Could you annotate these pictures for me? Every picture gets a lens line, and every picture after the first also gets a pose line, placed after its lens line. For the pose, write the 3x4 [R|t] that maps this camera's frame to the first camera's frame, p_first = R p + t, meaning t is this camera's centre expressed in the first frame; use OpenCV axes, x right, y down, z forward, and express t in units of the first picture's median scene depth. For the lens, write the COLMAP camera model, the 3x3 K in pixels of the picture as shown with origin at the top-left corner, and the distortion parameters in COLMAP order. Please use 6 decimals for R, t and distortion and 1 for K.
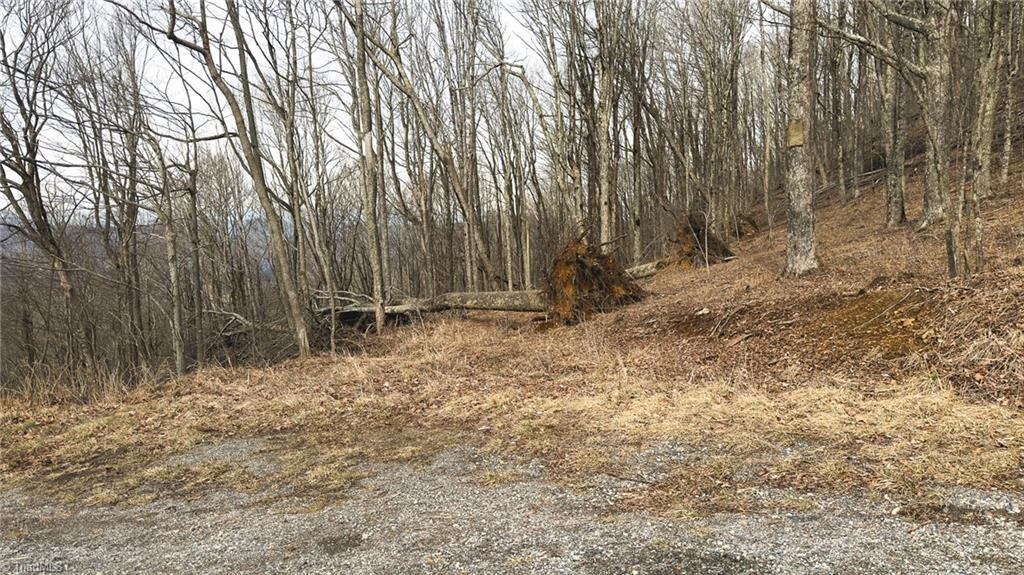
lens RADIAL K [[710.2, 0, 512.0], [0, 710.2, 287.5], [0, 0, 1]] dist [0.083554, -0.105103]
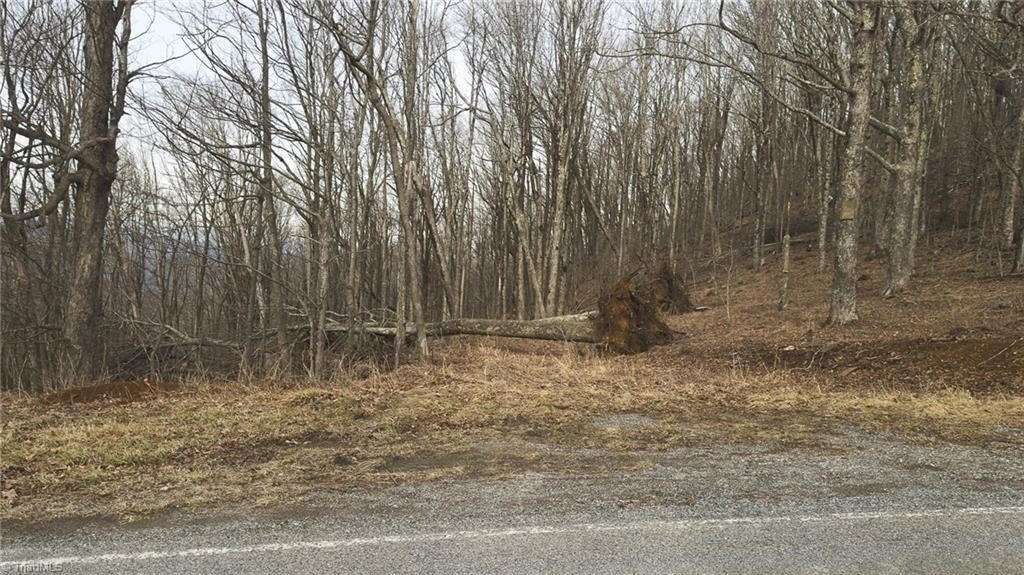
lens RADIAL K [[710.2, 0, 512.0], [0, 710.2, 287.5], [0, 0, 1]] dist [0.083554, -0.105103]
pose [[0.976777, 0.087204, 0.195707, -0.397934], [-0.075777, 0.994994, -0.065149, 0.043033], [-0.200409, 0.048806, 0.978496, -0.084812]]
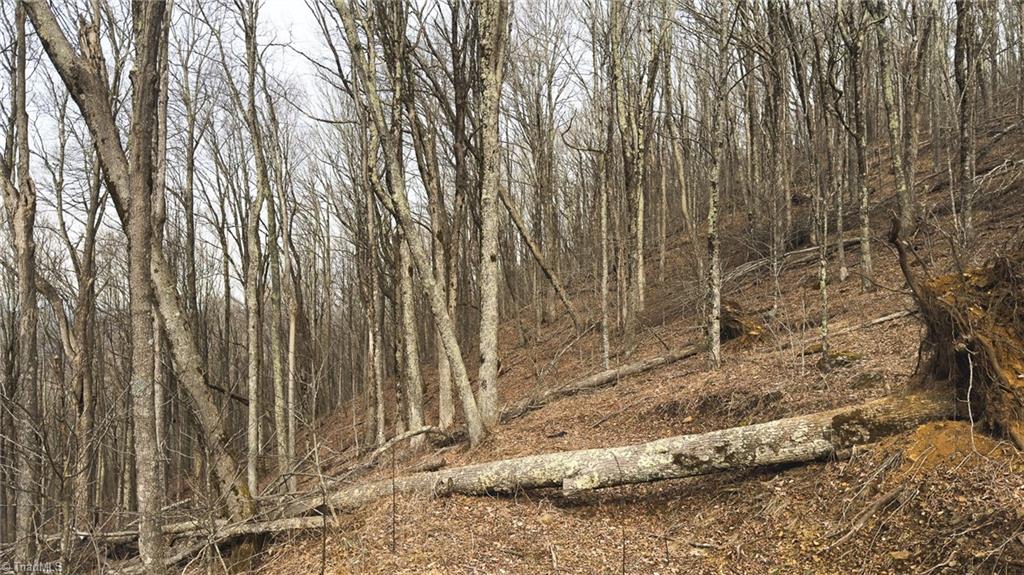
lens RADIAL K [[713.0, 0, 512.0], [0, 713.0, 287.5], [0, 0, 1]] dist [0.159924, -0.199847]
pose [[0.934268, 0.043530, 0.353904, -0.060267], [0.005531, 0.990632, -0.136450, -0.103081], [-0.356528, 0.129438, 0.925275, 1.631131]]
